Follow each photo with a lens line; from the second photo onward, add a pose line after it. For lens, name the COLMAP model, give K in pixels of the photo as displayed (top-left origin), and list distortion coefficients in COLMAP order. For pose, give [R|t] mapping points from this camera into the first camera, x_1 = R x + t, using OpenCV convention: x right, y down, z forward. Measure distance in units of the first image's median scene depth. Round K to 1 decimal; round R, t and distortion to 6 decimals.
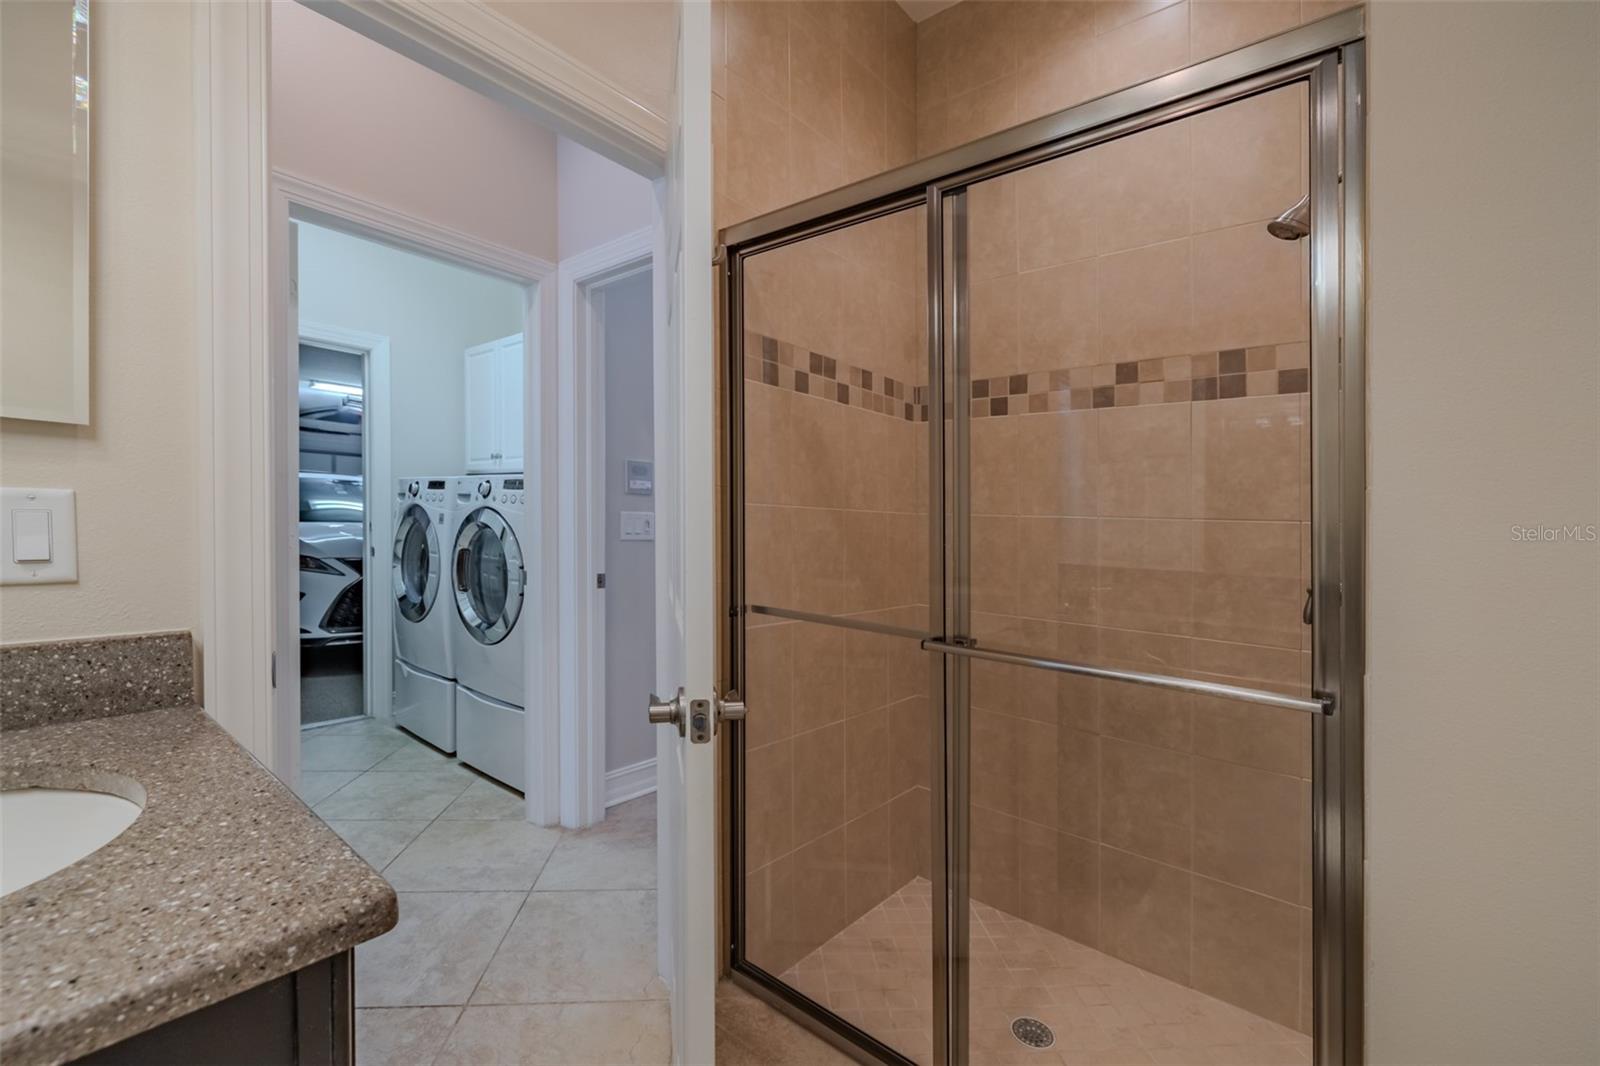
lens RADIAL K [[682.1, 0, 806.1], [0, 682.1, 576.7], [0, 0, 1]] dist [0.000239, 0.000200]
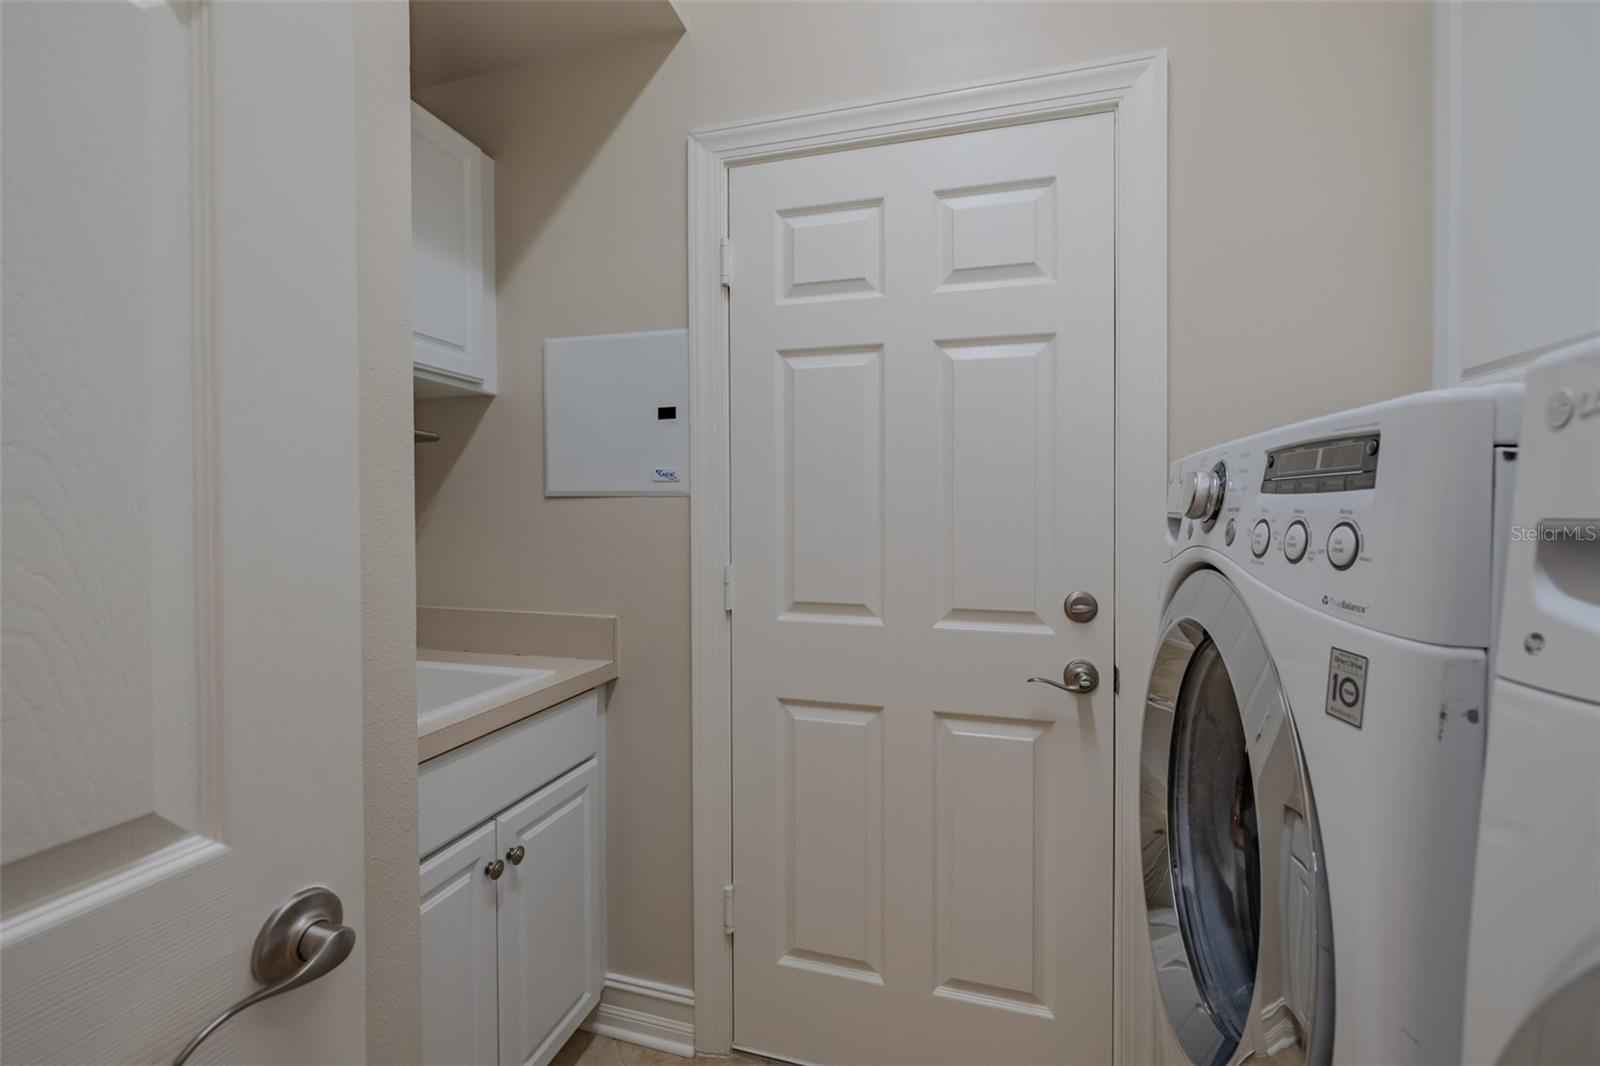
lens RADIAL K [[682.1, 0, 791.7], [0, 682.1, 517.6], [0, 0, 1]] dist [0.000239, 0.000200]
pose [[0.399055, -0.027709, -0.916508, -0.486490], [-0.060089, 0.996604, -0.056294, -0.115783], [0.914956, 0.077537, 0.396035, 0.904492]]
